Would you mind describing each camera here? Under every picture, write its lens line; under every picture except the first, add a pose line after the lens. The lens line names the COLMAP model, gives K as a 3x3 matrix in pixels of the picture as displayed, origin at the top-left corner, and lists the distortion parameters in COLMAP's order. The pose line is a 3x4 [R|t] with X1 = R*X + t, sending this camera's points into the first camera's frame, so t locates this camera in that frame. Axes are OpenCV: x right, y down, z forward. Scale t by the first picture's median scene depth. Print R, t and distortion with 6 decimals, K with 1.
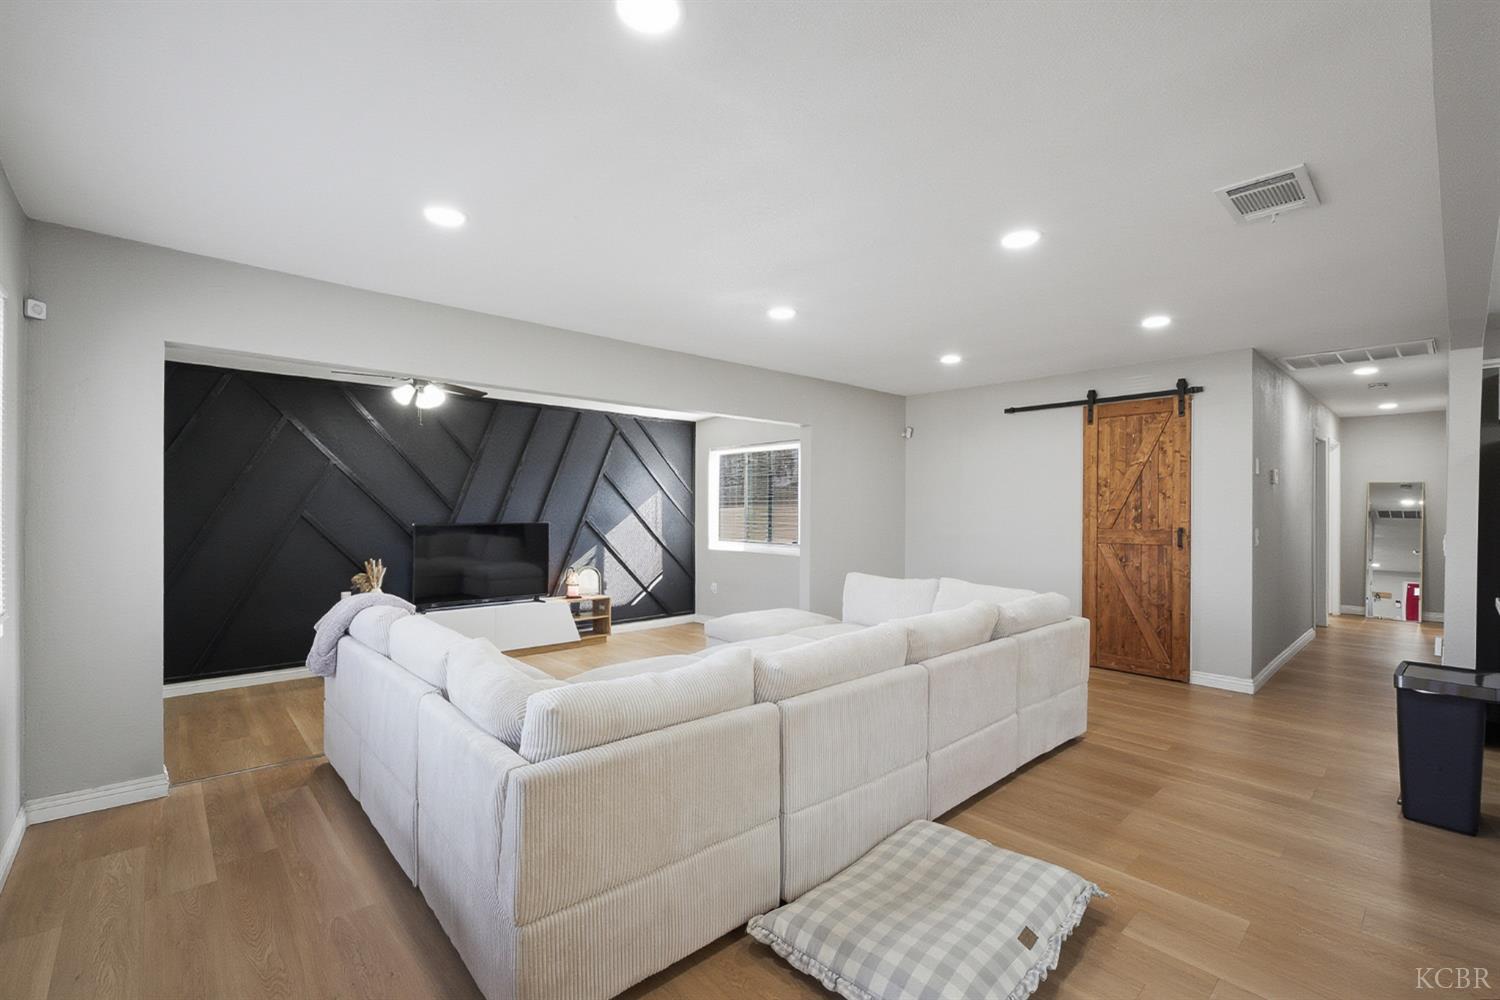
lens RADIAL K [[659.9, 0, 748.3], [0, 659.9, 512.2], [0, 0, 1]] dist [-0.006908, 0.003952]
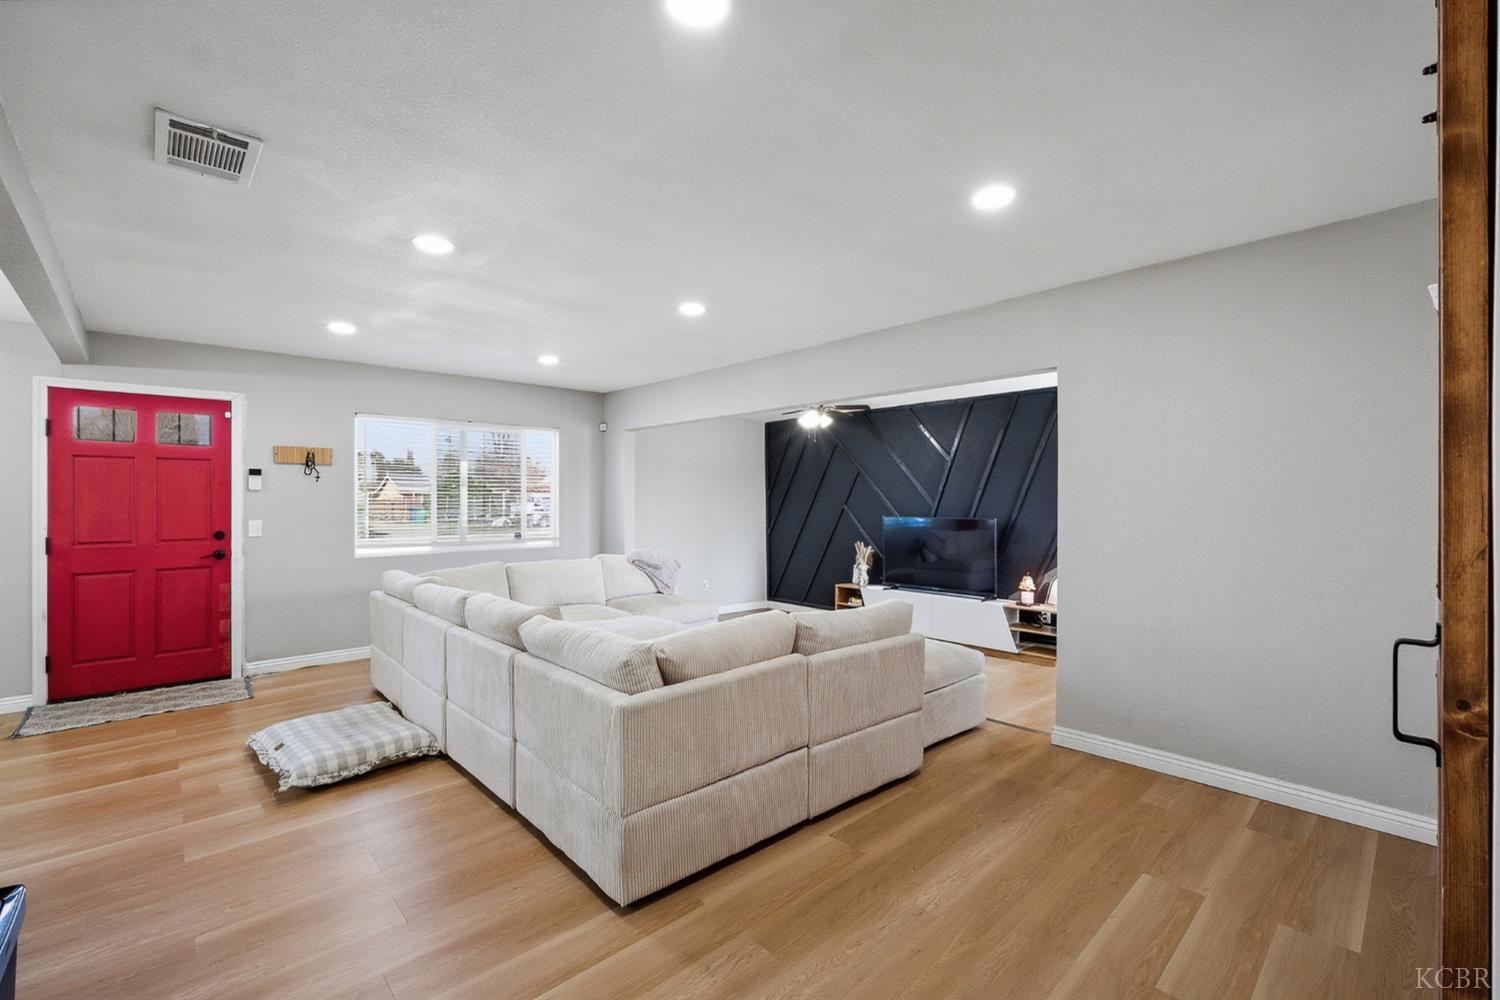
lens RADIAL K [[659.9, 0, 759.4], [0, 659.9, 499.5], [0, 0, 1]] dist [-0.006908, 0.003952]
pose [[0.000318, -0.010649, -0.999943, 0.841315], [-0.007373, 0.999916, -0.010651, 0.001658], [0.999973, 0.007376, 0.000240, 0.877974]]
